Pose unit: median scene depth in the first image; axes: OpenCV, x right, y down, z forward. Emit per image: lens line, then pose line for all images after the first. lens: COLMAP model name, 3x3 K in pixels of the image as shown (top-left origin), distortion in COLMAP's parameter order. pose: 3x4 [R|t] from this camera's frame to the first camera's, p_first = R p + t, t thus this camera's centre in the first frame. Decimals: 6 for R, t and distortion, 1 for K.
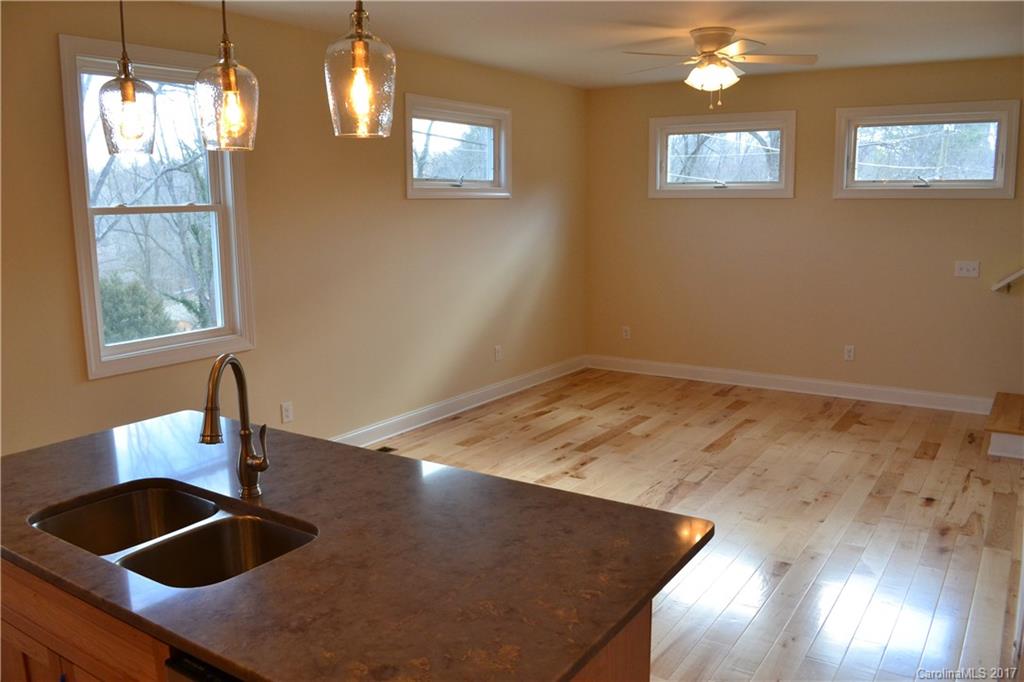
lens RADIAL K [[815.6, 0, 507.4], [0, 815.6, 348.7], [0, 0, 1]] dist [-0.080503, 0.013020]
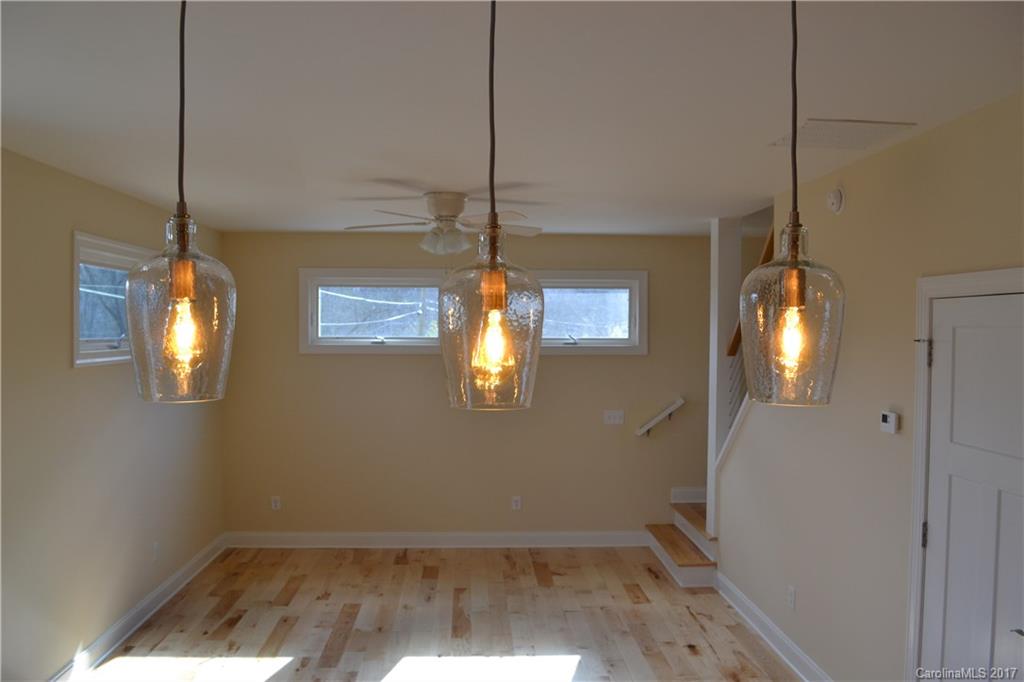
lens RADIAL K [[815.6, 0, 507.4], [0, 815.6, 348.7], [0, 0, 1]] dist [-0.080503, 0.013020]
pose [[0.807444, -0.002822, 0.589937, -0.221841], [0.094327, 0.987741, -0.124380, -0.069039], [-0.582354, 0.156077, 0.797812, 0.164779]]
